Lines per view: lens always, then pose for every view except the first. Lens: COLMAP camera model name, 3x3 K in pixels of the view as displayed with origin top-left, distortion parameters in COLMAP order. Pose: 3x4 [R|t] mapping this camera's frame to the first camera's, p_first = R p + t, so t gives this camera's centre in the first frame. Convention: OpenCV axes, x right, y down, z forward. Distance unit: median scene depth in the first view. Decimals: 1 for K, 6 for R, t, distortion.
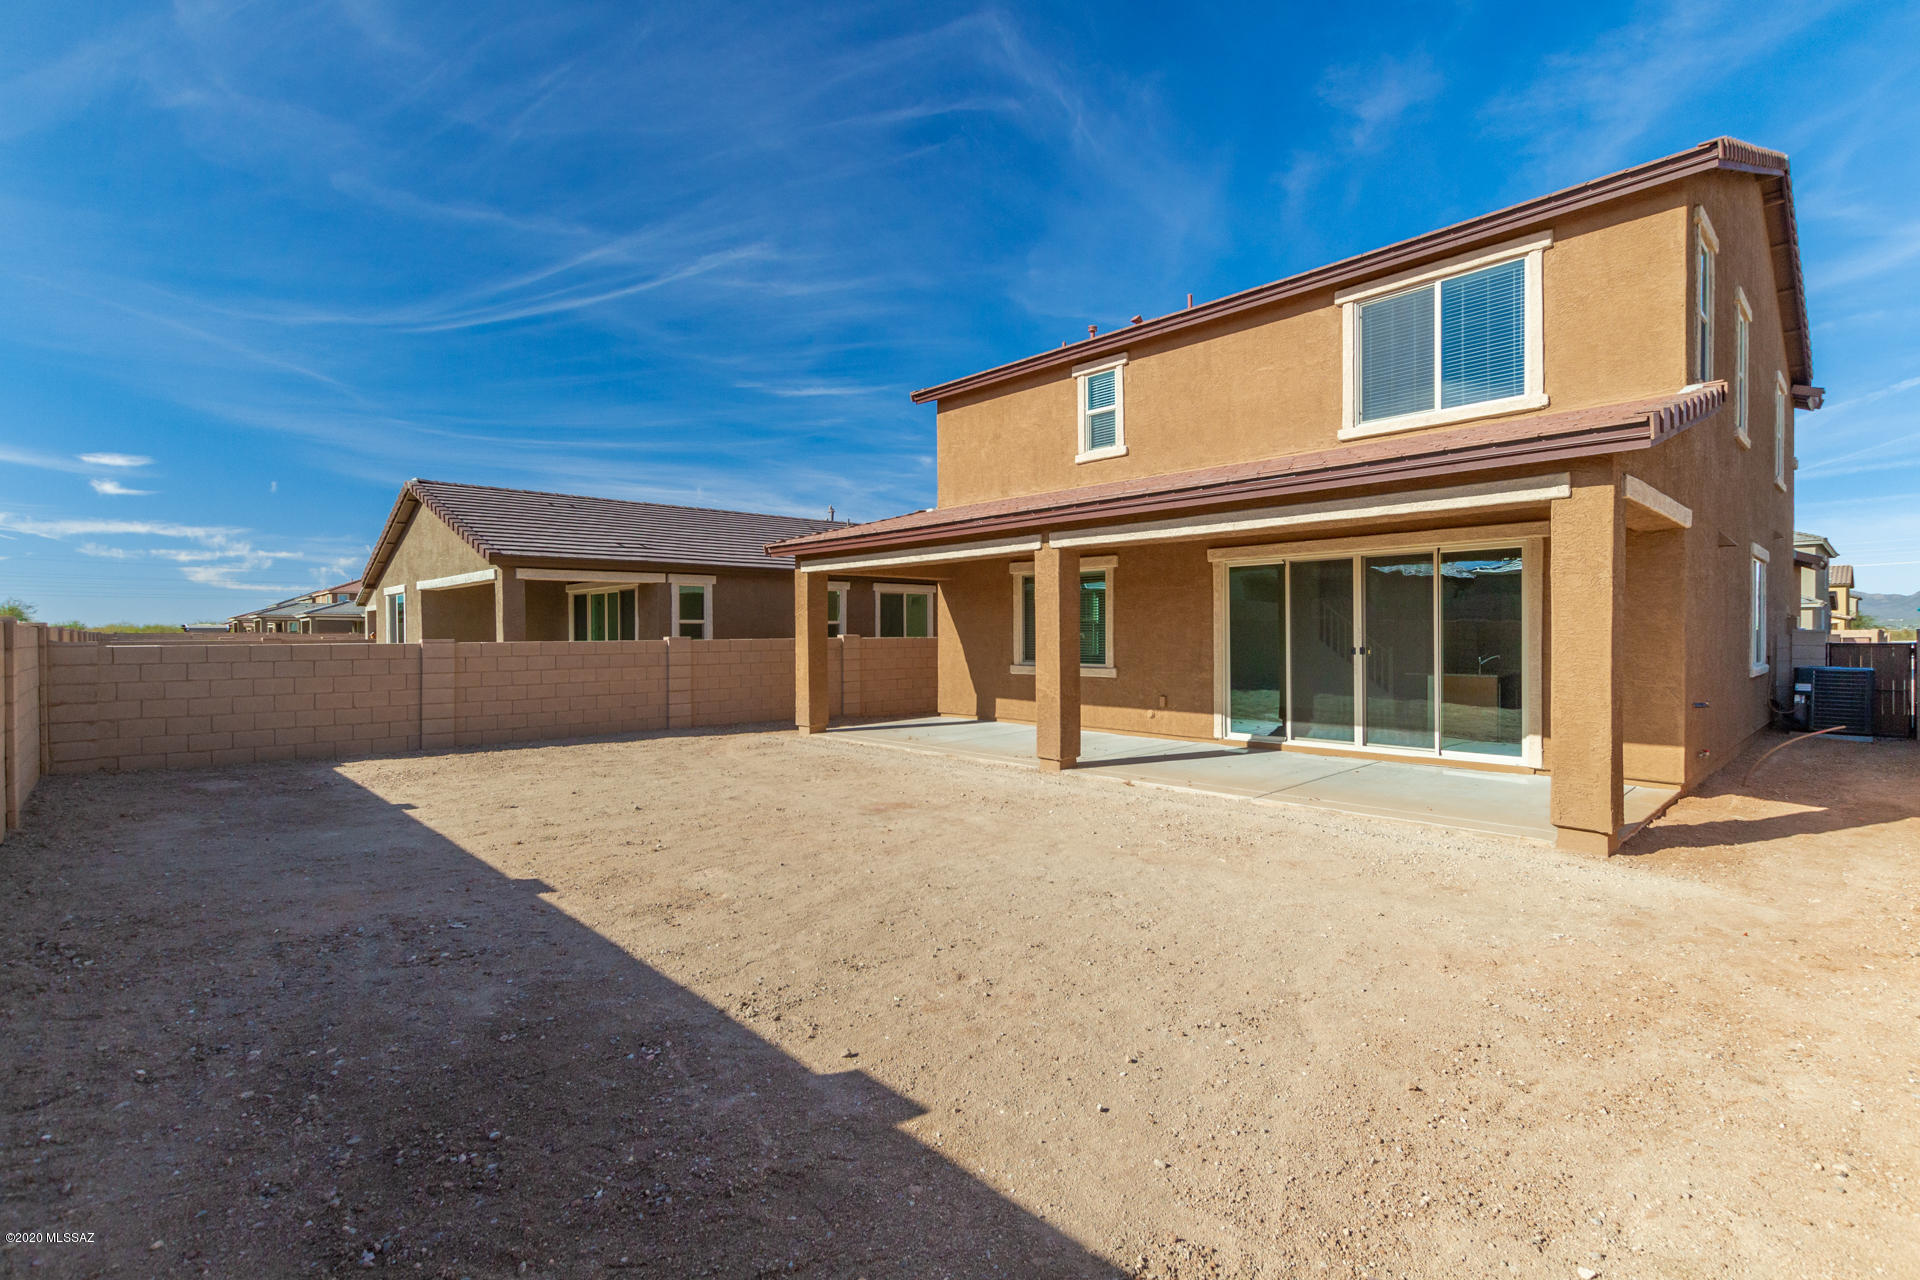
lens RADIAL K [[880.6, 0, 978.3], [0, 880.6, 639.4], [0, 0, 1]] dist [-0.001489, -0.000076]
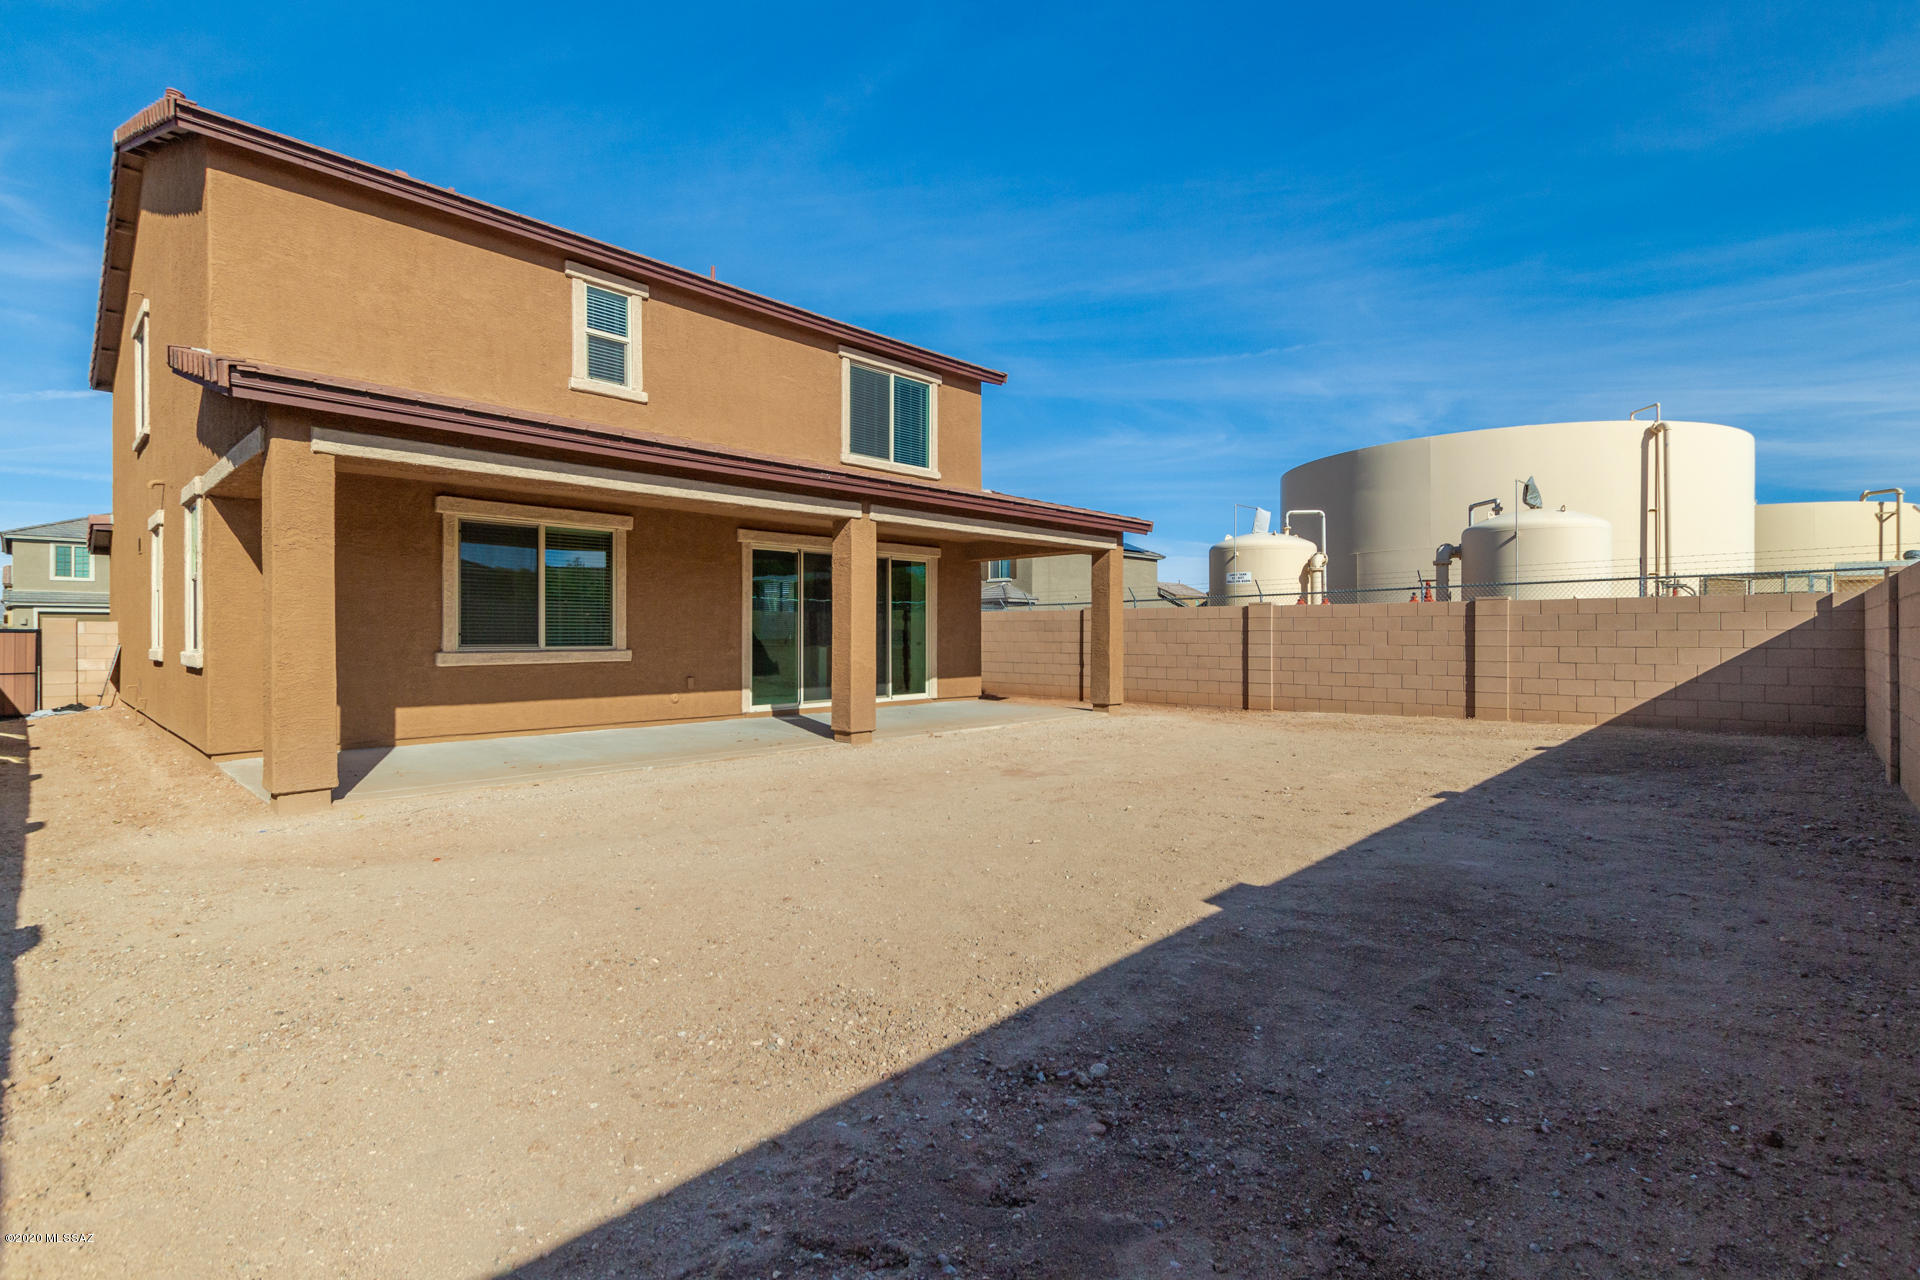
lens RADIAL K [[880.6, 0, 978.3], [0, 880.6, 639.4], [0, 0, 1]] dist [-0.001489, -0.000076]
pose [[-0.060785, -0.000815, 0.998151, -0.742533], [0.010621, 0.999943, 0.001464, 0.026226], [-0.998094, 0.010690, -0.060773, 0.753364]]
